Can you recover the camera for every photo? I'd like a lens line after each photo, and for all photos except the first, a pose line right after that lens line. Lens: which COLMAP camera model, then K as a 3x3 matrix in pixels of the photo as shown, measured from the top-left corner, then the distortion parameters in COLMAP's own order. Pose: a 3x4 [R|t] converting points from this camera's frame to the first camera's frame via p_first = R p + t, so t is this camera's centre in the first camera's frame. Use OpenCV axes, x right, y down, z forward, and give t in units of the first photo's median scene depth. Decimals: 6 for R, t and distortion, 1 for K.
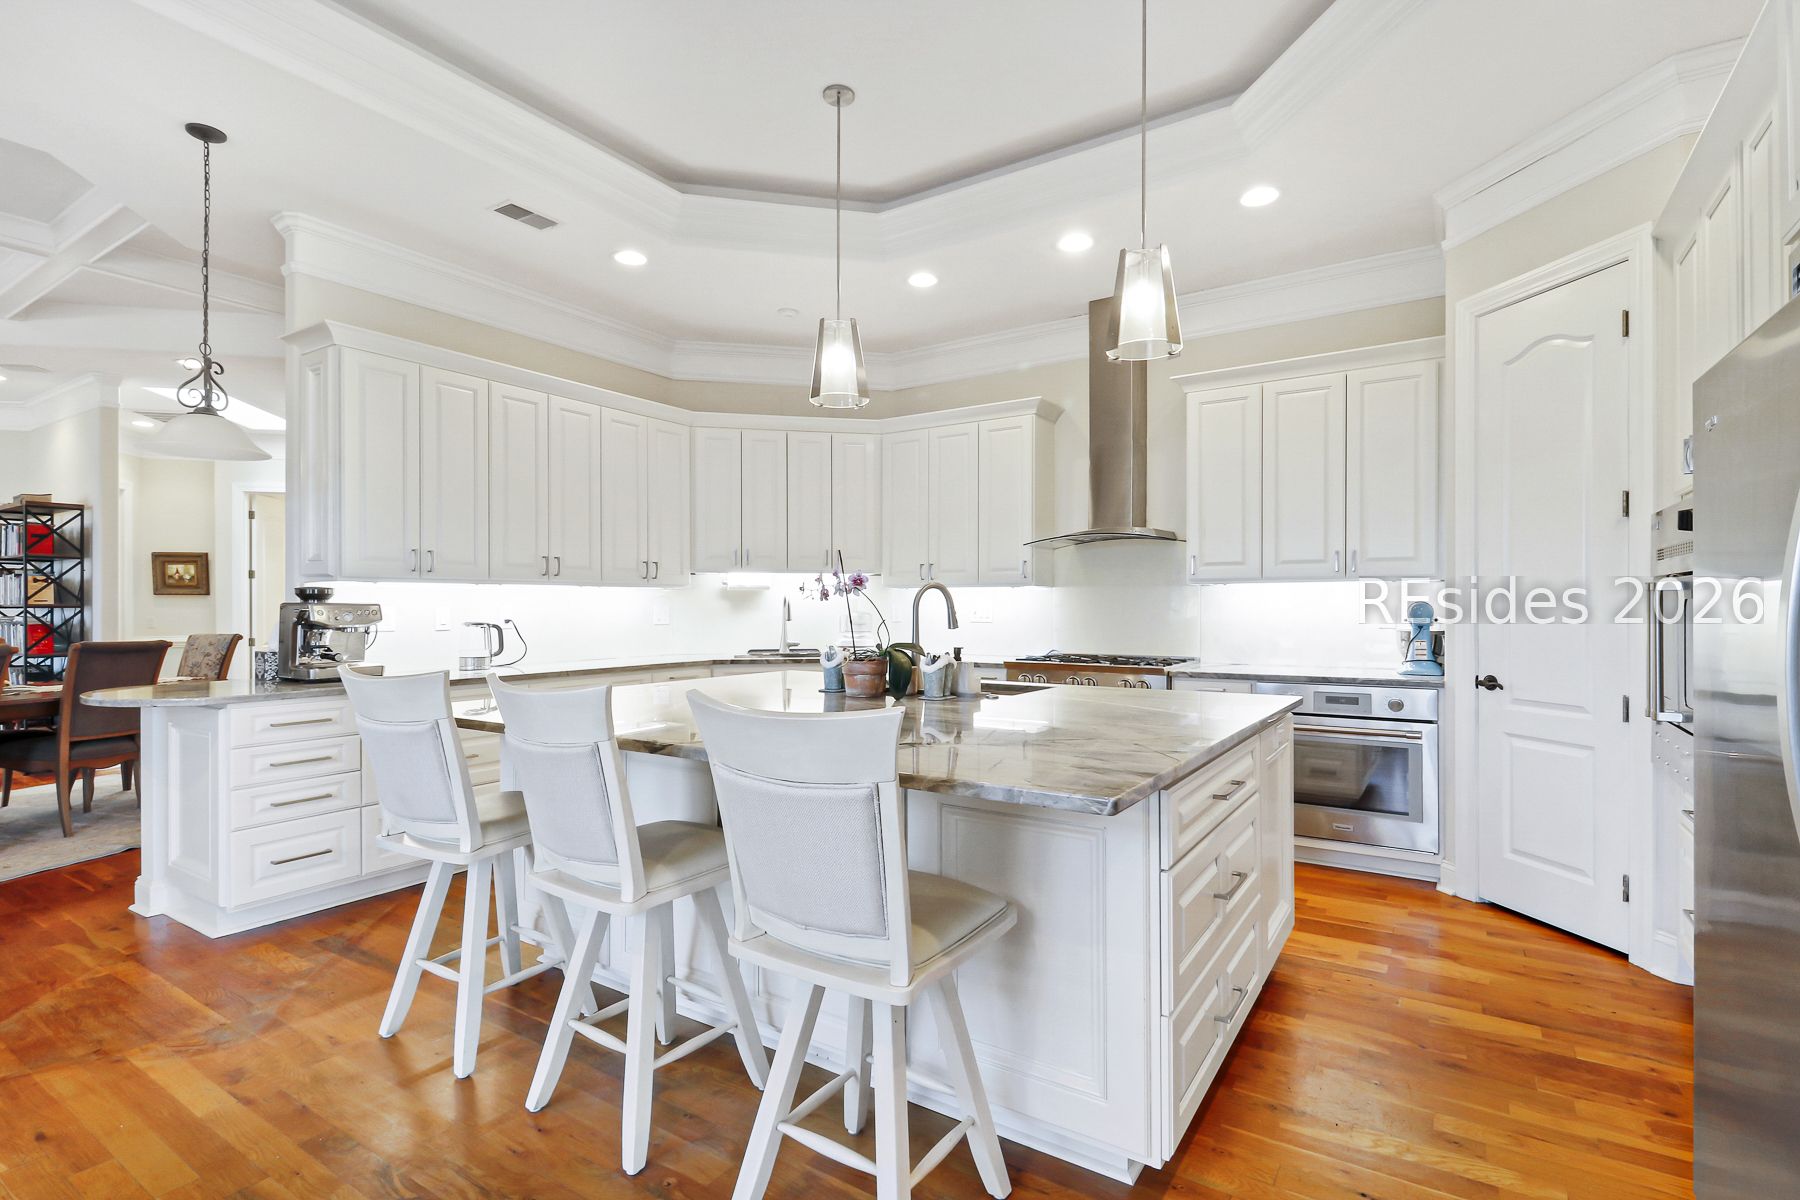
lens RADIAL K [[851.5, 0, 899.7], [0, 851.5, 605.1], [0, 0, 1]] dist [0.005668, -0.002900]
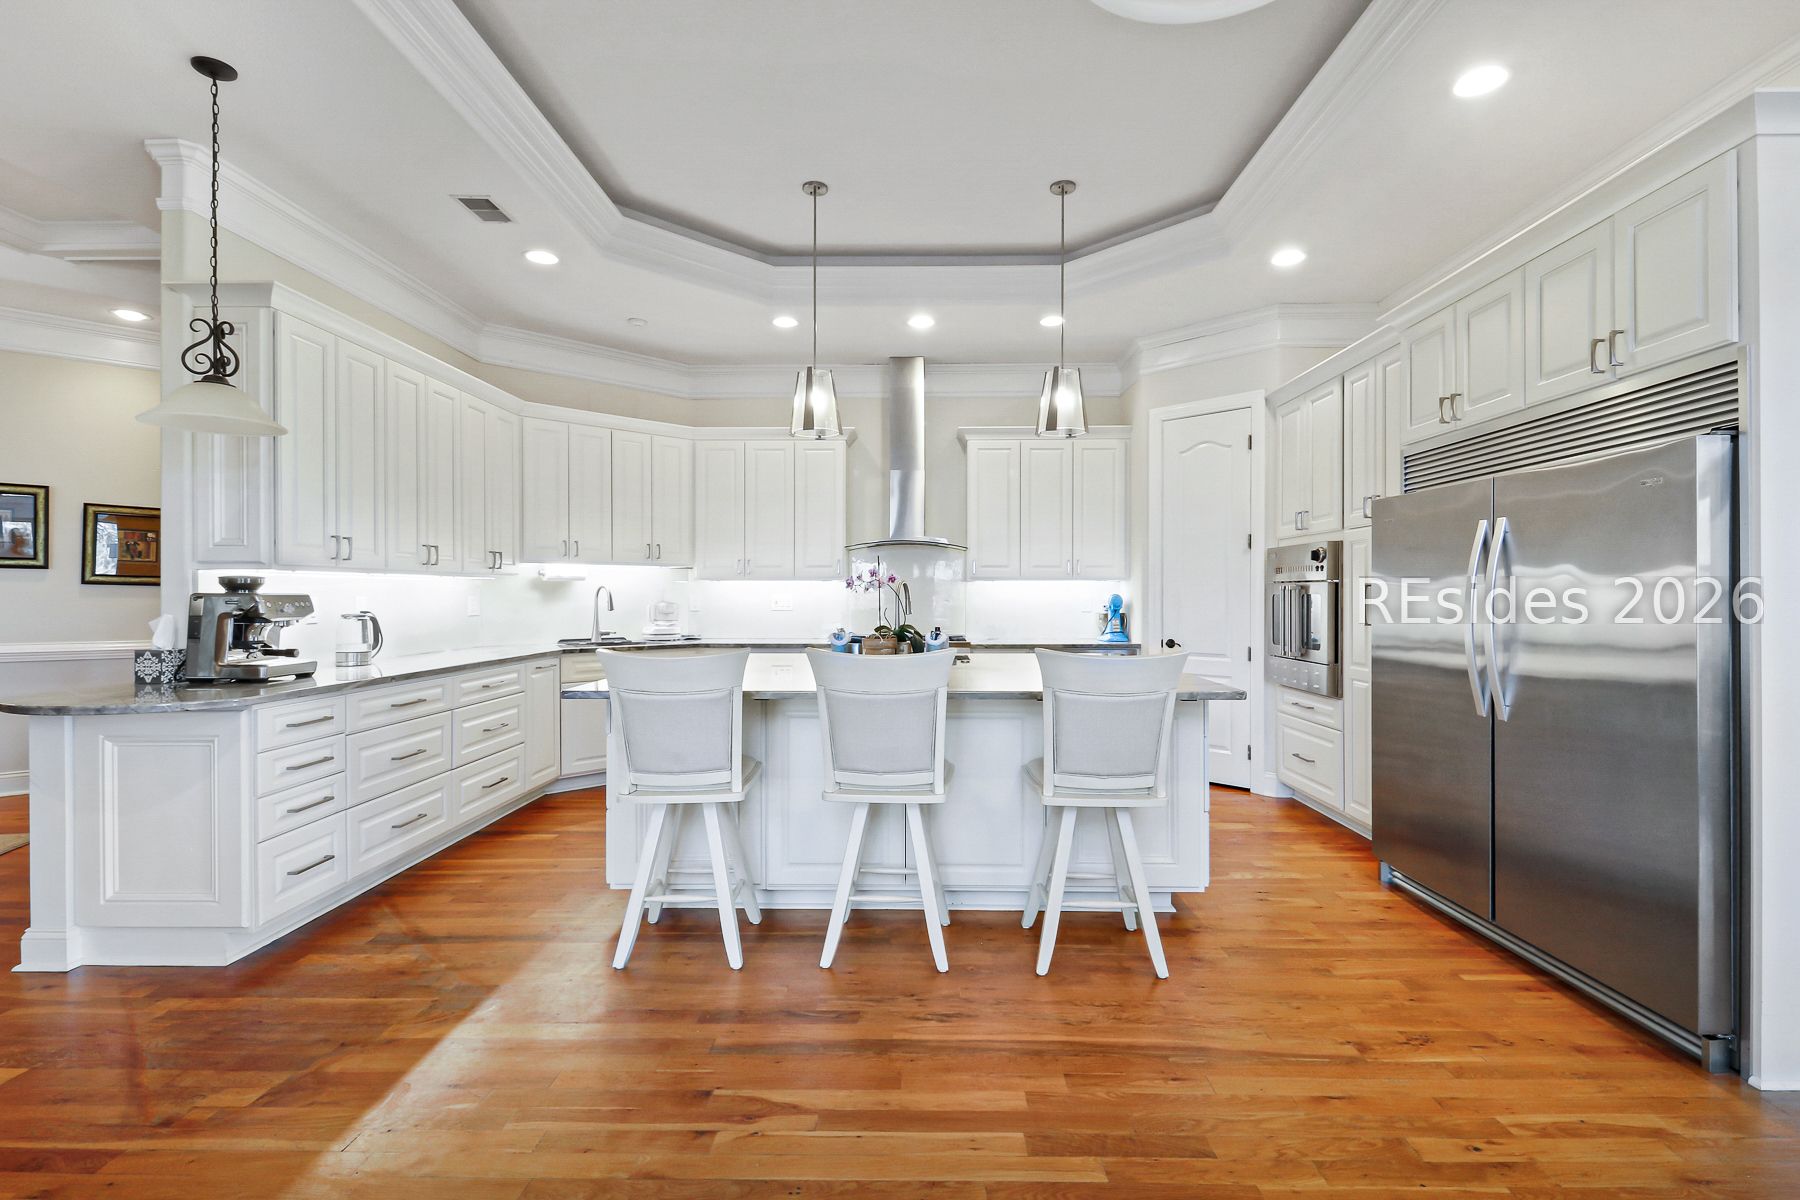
lens RADIAL K [[851.5, 0, 902.7], [0, 851.5, 595.5], [0, 0, 1]] dist [0.005668, -0.002900]
pose [[0.850012, 0.000876, 0.526763, -0.567247], [-0.001833, 0.999997, 0.001294, -0.002846], [-0.526761, -0.002065, 0.850011, -0.120239]]
